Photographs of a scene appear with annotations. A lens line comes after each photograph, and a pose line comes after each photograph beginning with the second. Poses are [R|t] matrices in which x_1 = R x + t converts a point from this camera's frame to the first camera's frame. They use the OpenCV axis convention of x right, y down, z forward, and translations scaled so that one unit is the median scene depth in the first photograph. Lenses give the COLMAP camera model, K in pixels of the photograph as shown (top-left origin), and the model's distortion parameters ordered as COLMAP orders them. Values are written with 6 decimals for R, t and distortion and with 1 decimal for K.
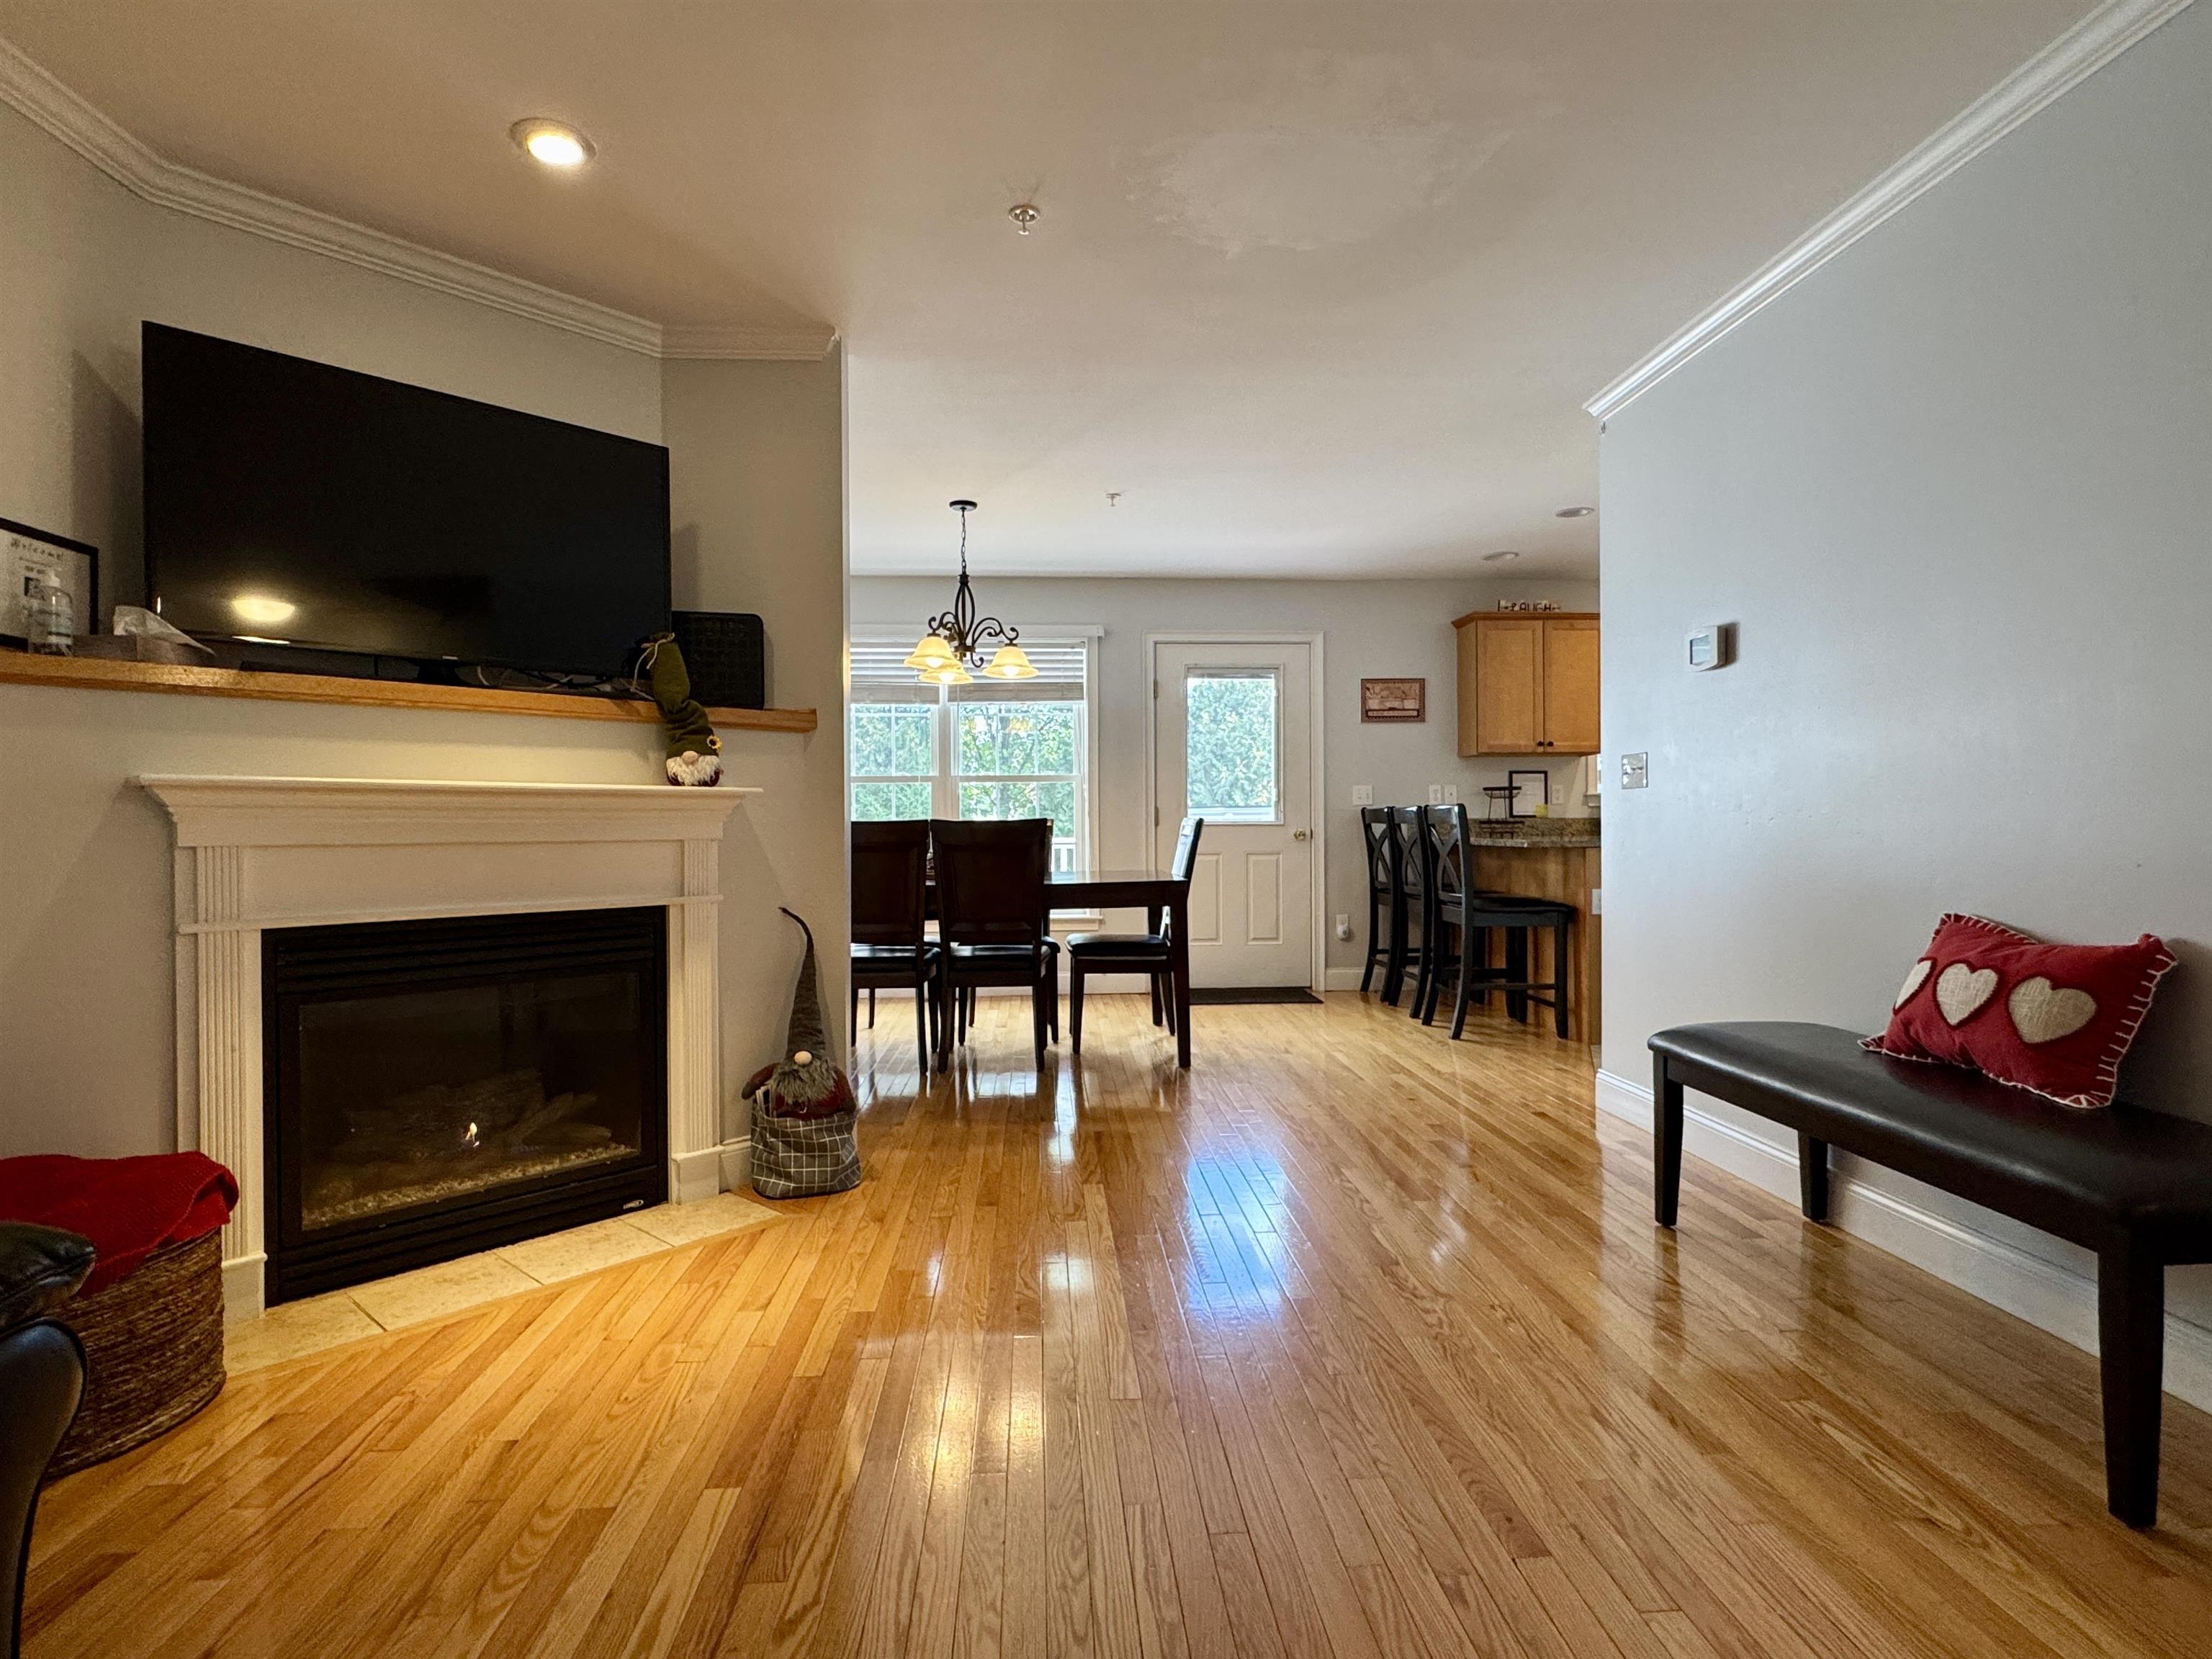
lens RADIAL K [[1149.4, 0, 1106.0], [0, 1149.4, 824.1], [0, 0, 1]] dist [0.000892, 0.000417]
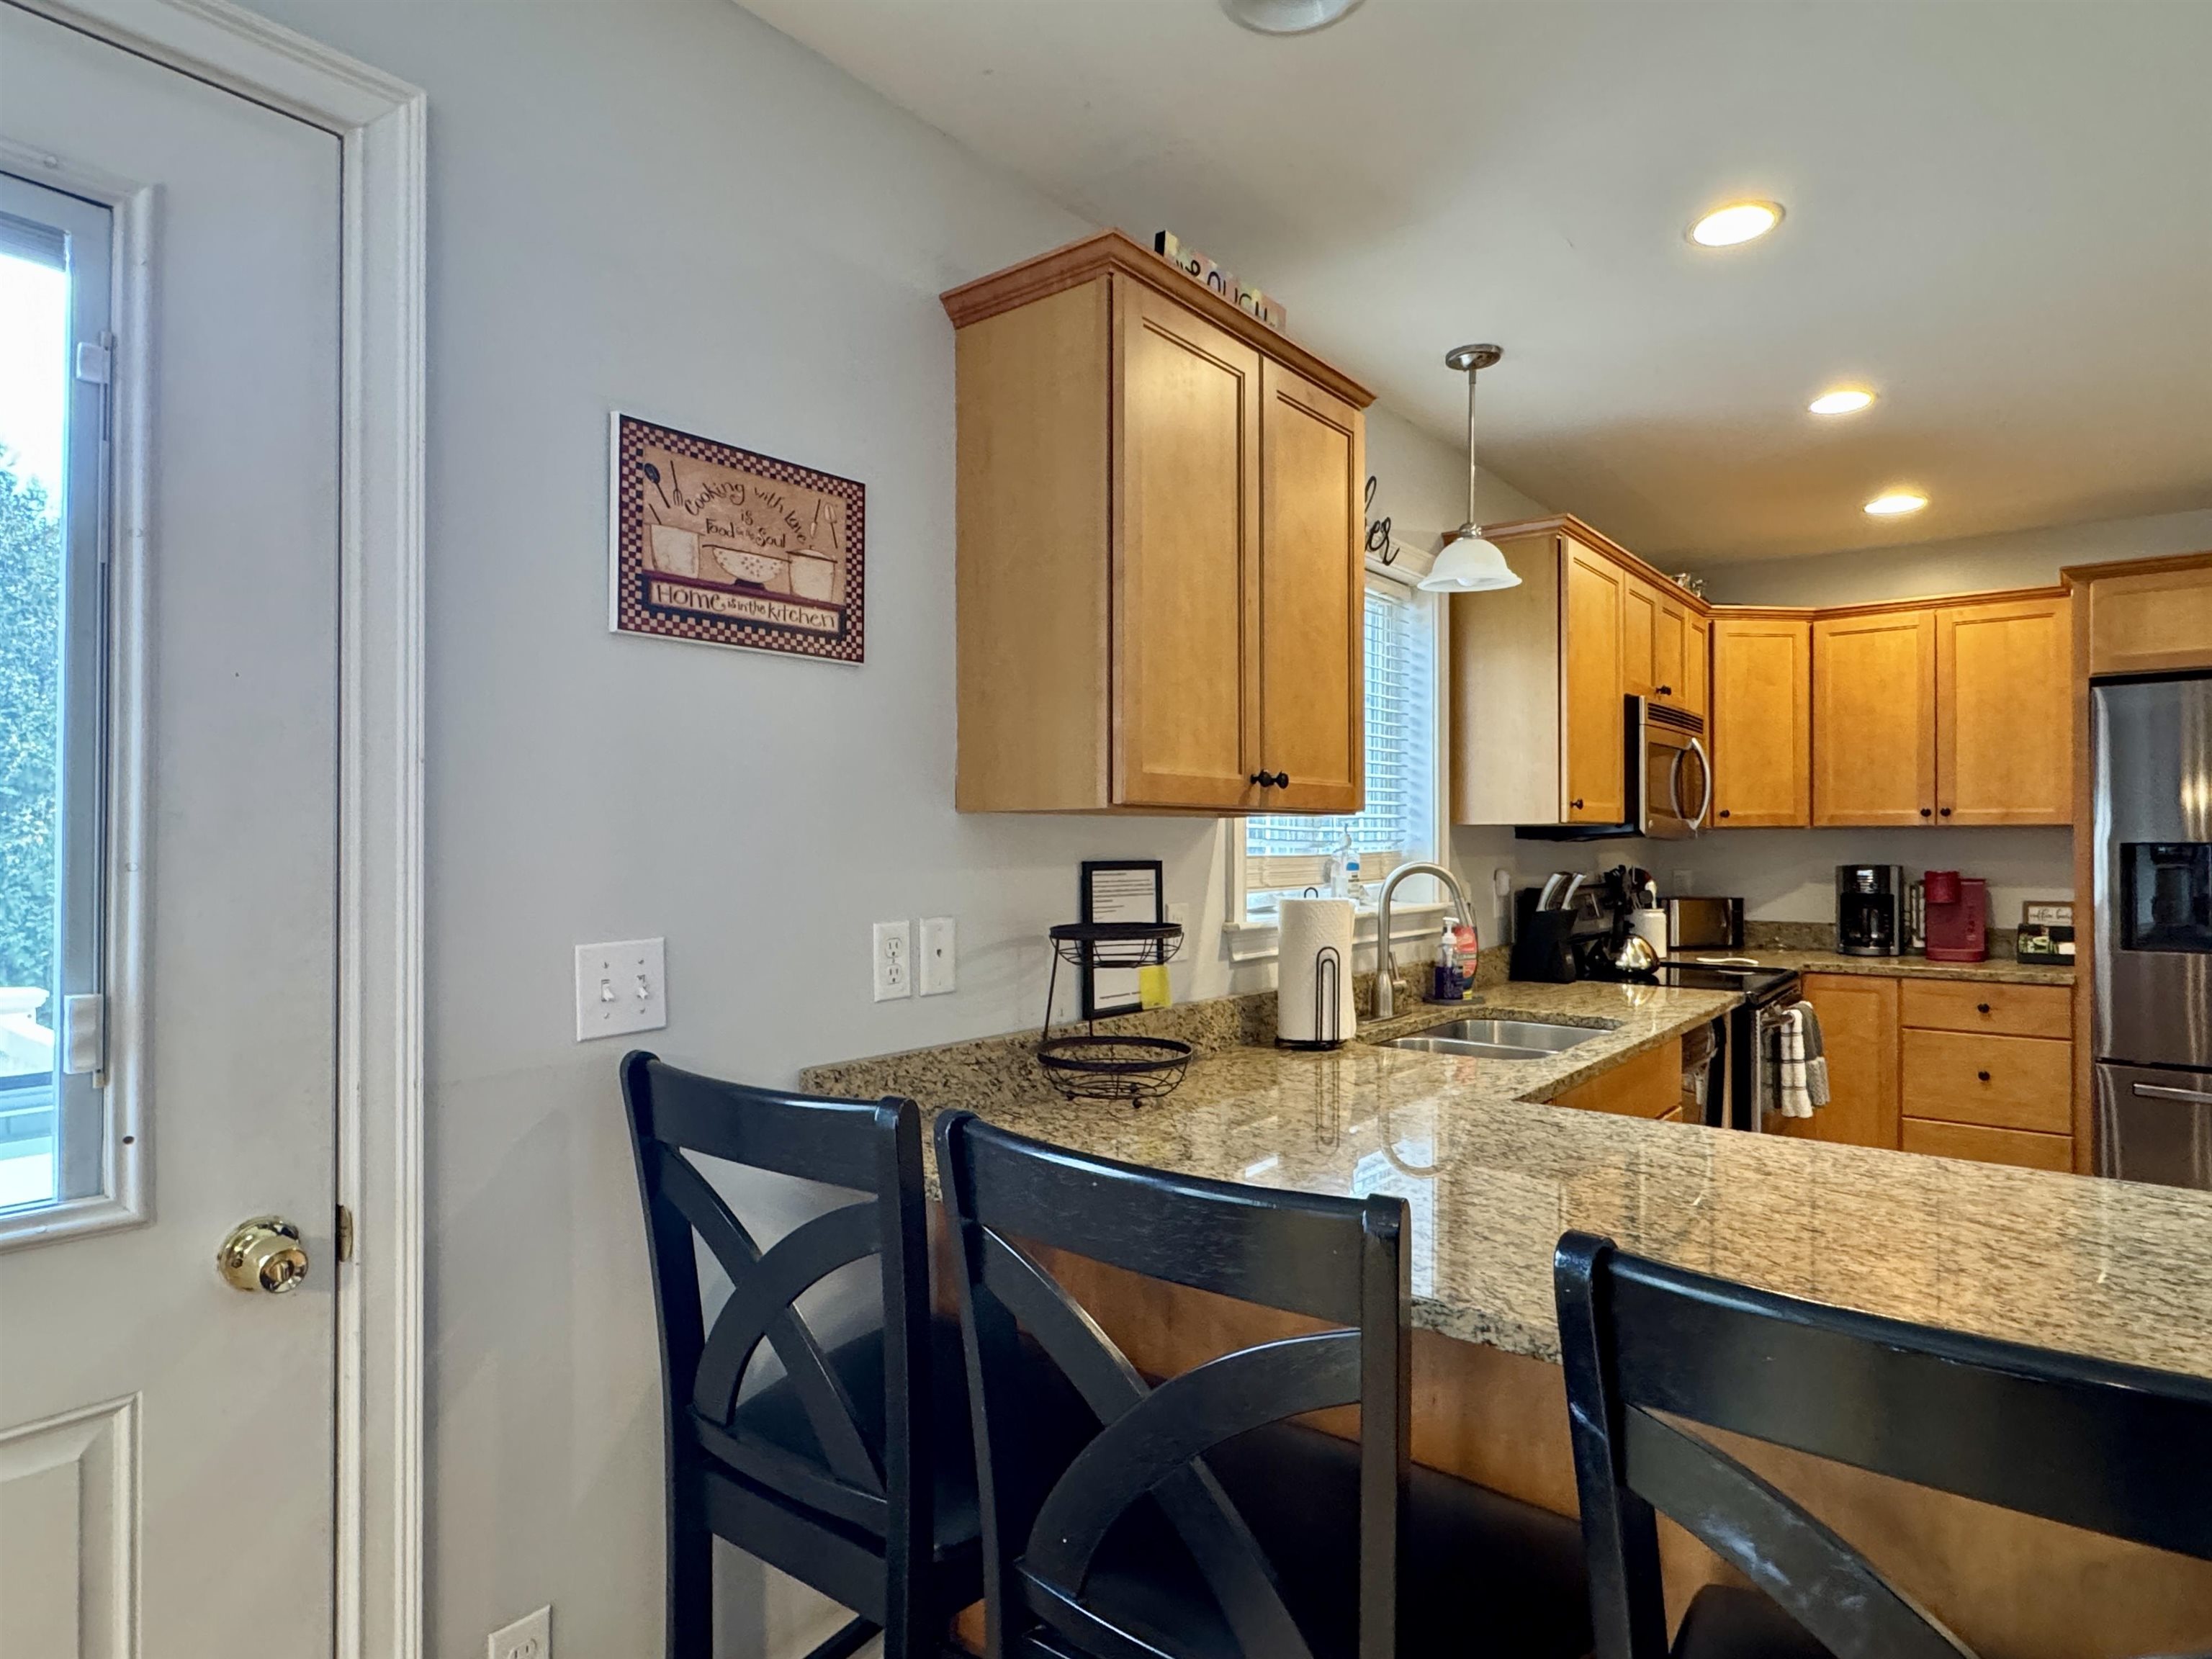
lens RADIAL K [[1245.1, 0, 1099.2], [0, 1245.1, 834.3], [0, 0, 1]] dist [0.000566, 0.002136]
pose [[0.668563, 0.011661, 0.743564, 0.254864], [-0.004144, 0.999920, -0.011955, -0.110123], [-0.743644, 0.004911, 0.668558, 1.741279]]
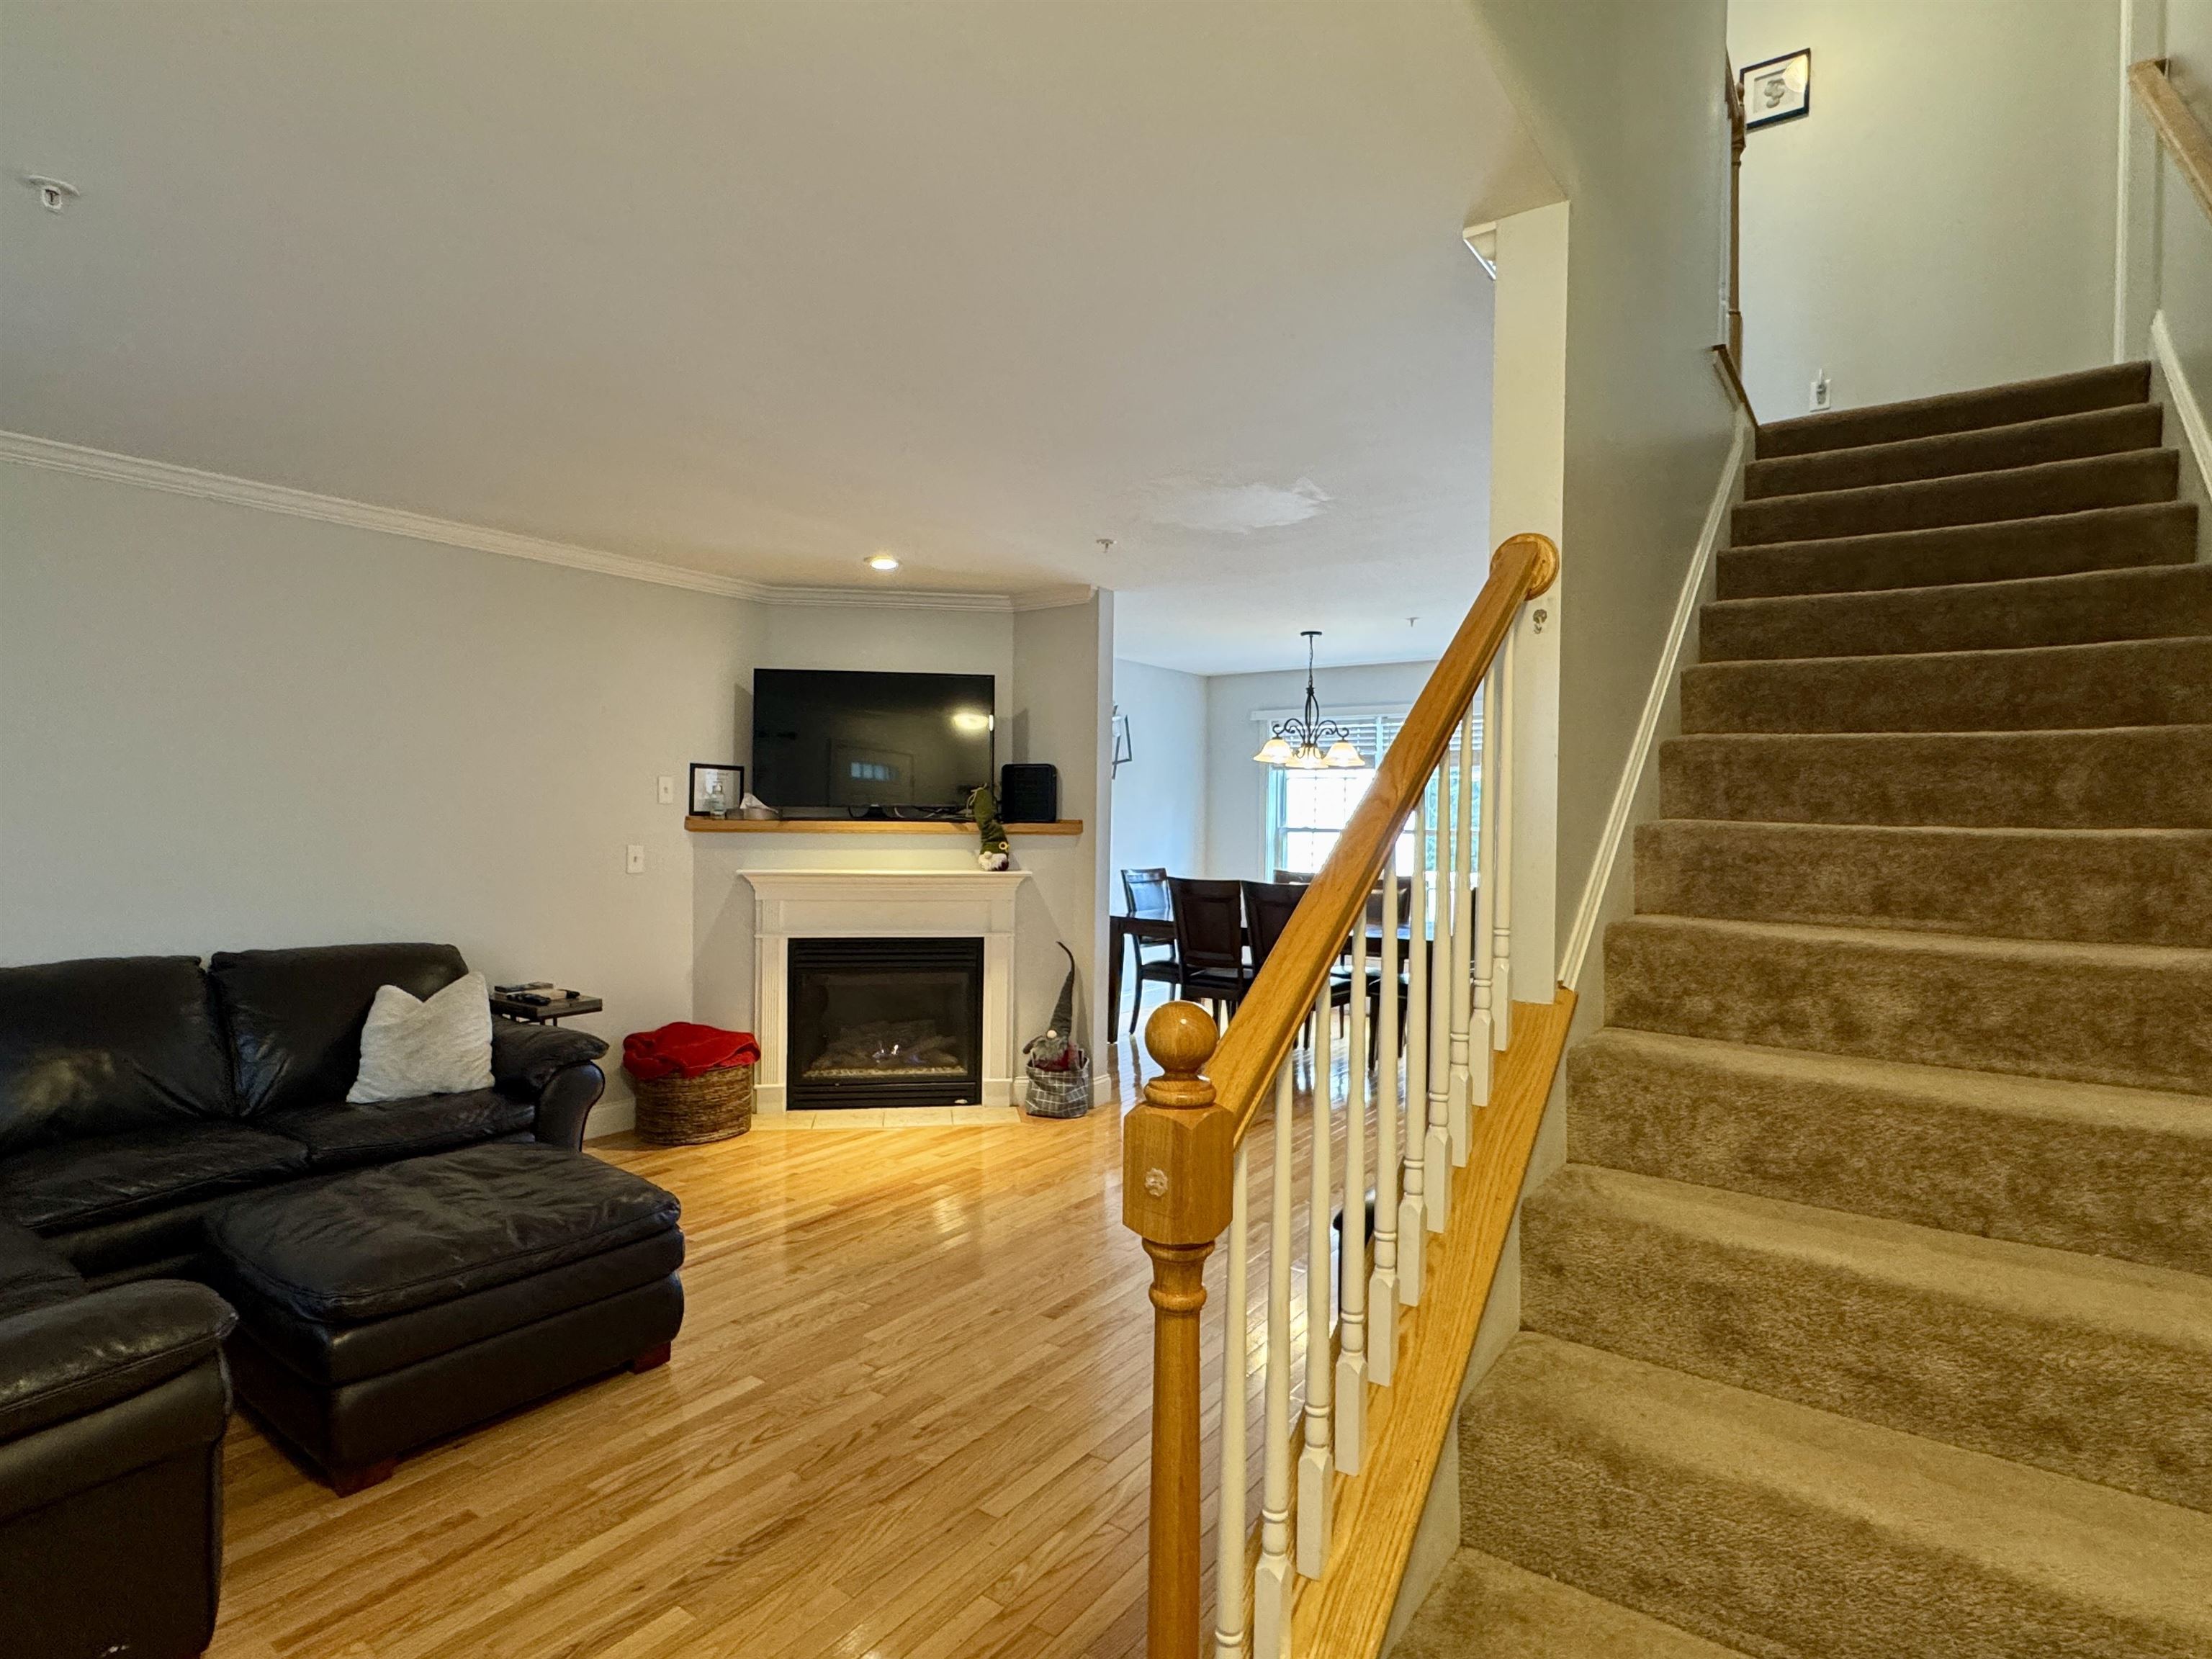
lens RADIAL K [[1149.4, 0, 1106.0], [0, 1149.4, 824.1], [0, 0, 1]] dist [0.000892, 0.000417]
pose [[0.778634, 0.021653, -0.627105, 0.847233], [-0.018059, 0.999764, 0.012098, -0.124443], [0.627219, 0.001905, 0.778841, -0.250754]]
